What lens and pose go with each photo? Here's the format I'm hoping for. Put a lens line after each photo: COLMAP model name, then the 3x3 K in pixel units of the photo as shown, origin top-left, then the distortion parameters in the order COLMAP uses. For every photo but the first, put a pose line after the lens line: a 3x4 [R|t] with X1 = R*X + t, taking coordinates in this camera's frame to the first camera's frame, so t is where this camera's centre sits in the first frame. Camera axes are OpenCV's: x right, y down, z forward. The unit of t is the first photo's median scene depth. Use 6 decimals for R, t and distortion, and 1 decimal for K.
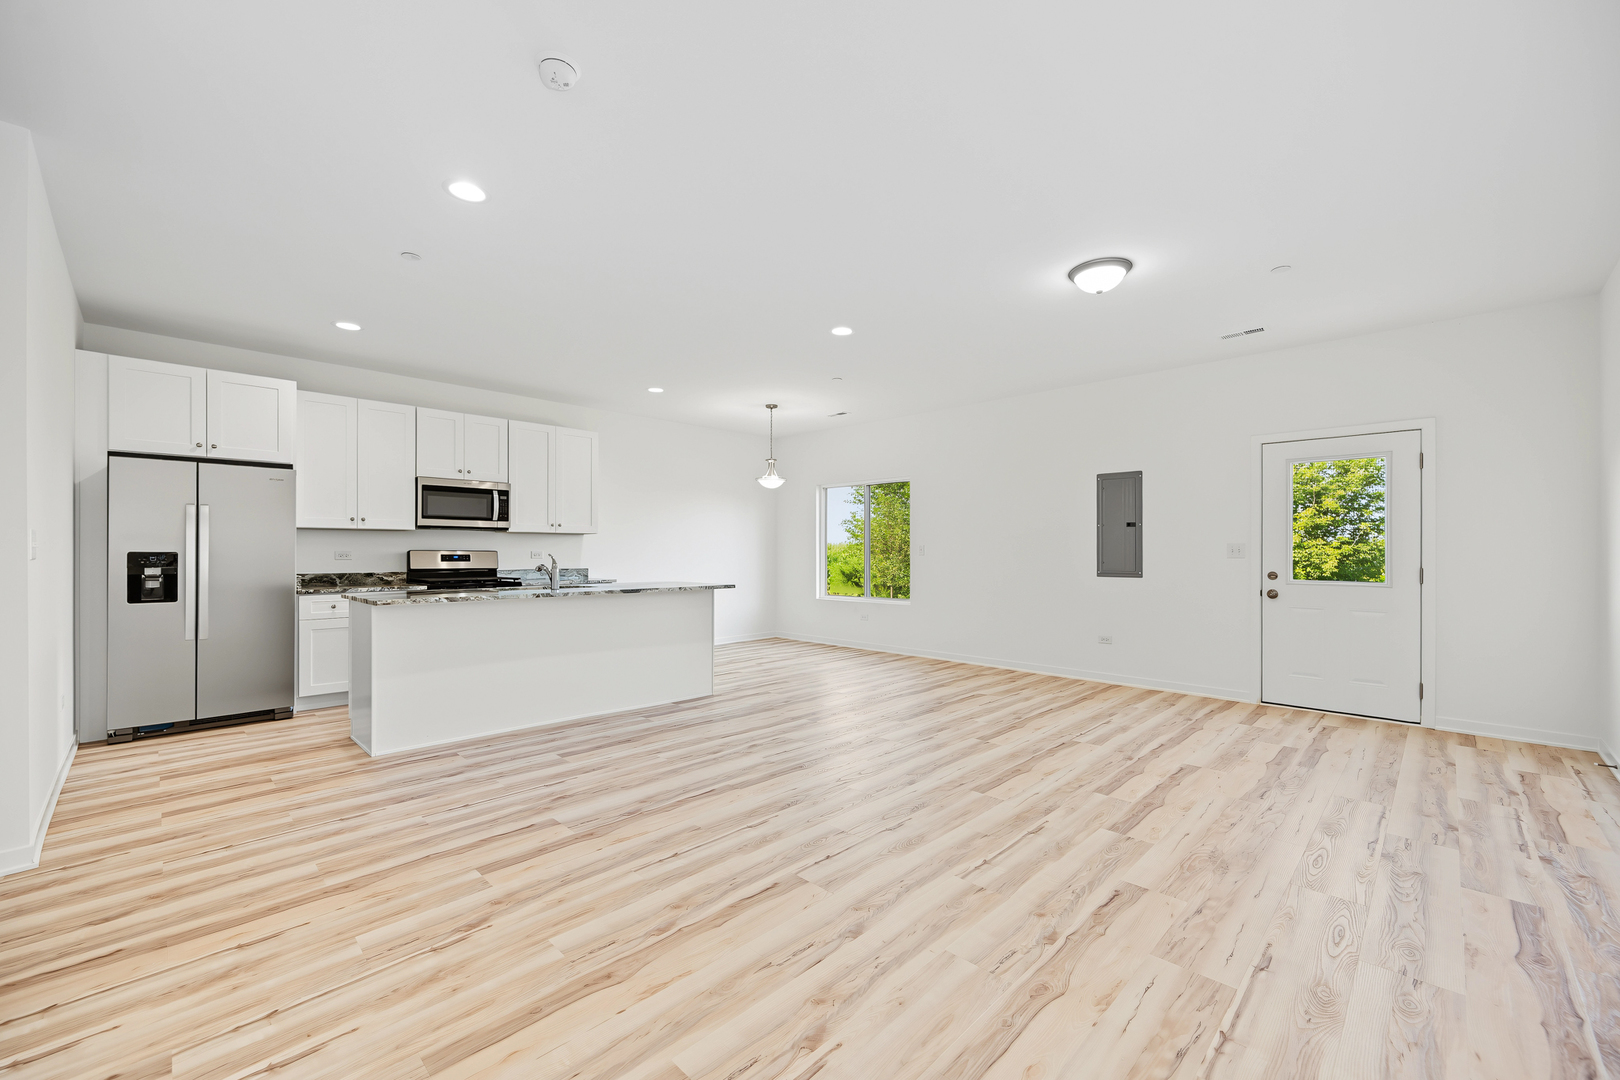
lens RADIAL K [[652.2, 0, 810.0], [0, 652.2, 540.0], [0, 0, 1]] dist [-0.000709, -0.000213]
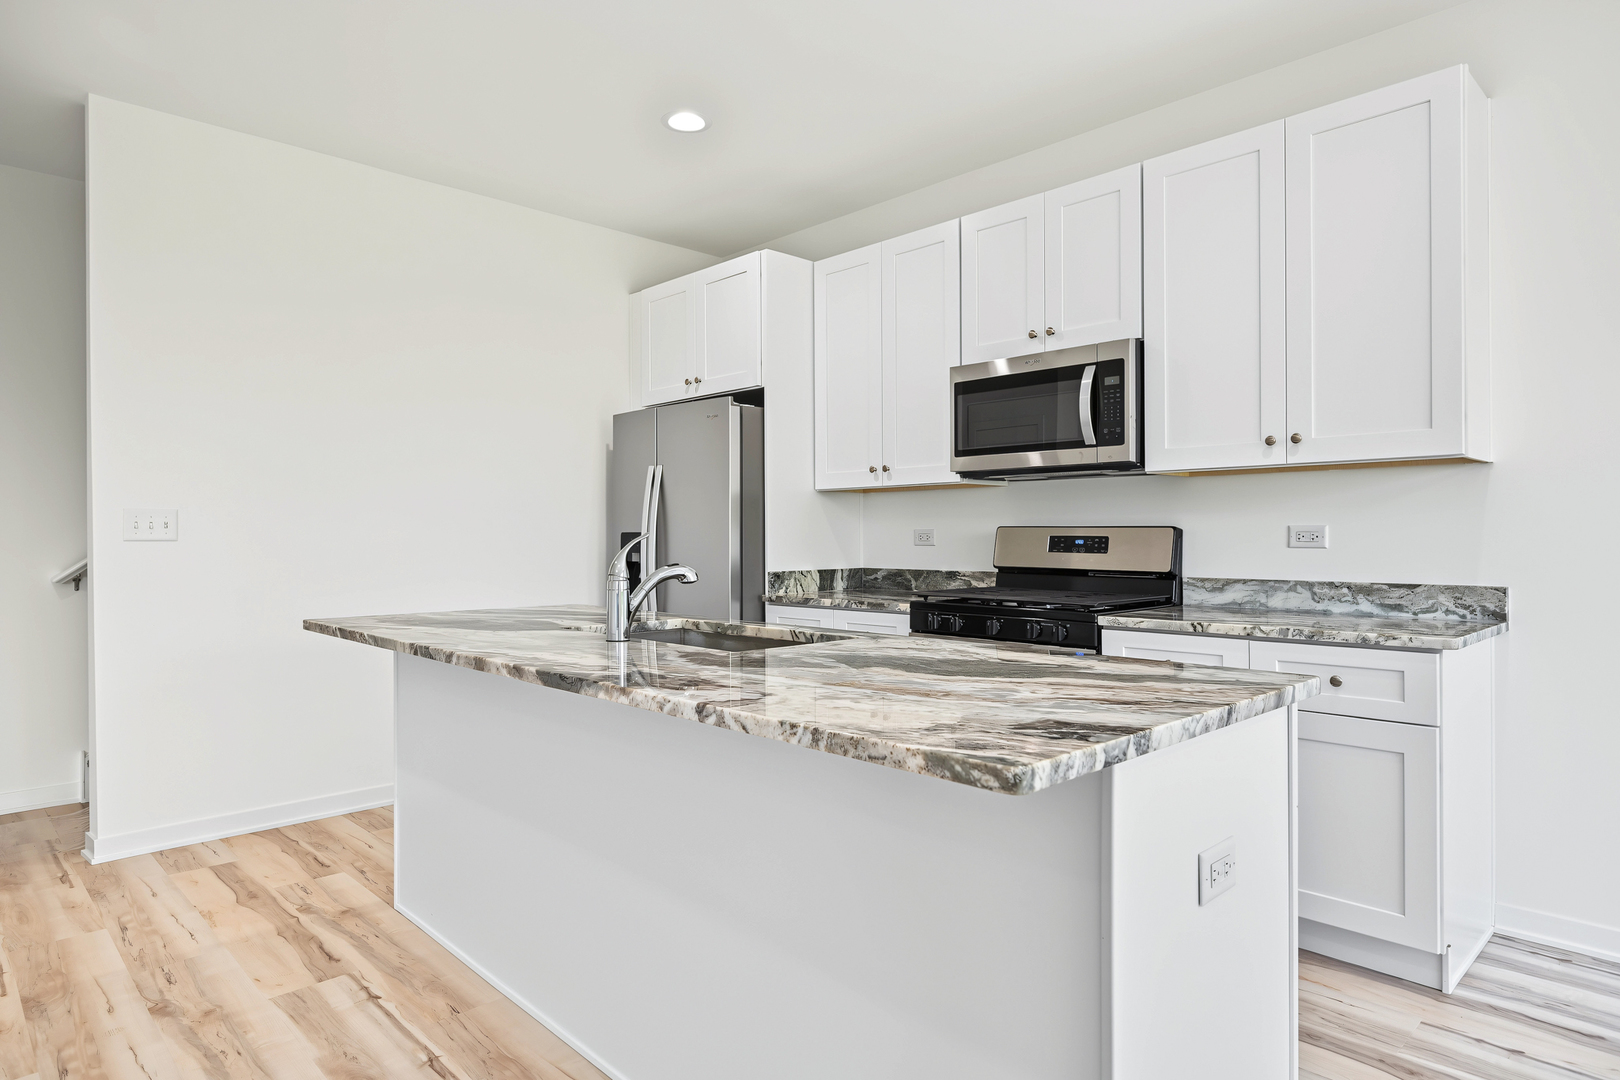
lens RADIAL K [[935.2, 0, 805.2], [0, 935.2, 535.5], [0, 0, 1]] dist [0.005240, -0.000547]
pose [[-0.029086, 0.000148, -0.999577, 0.088244], [0.021977, 0.999758, -0.000492, 0.027018], [0.999335, -0.021982, -0.029082, 1.225480]]
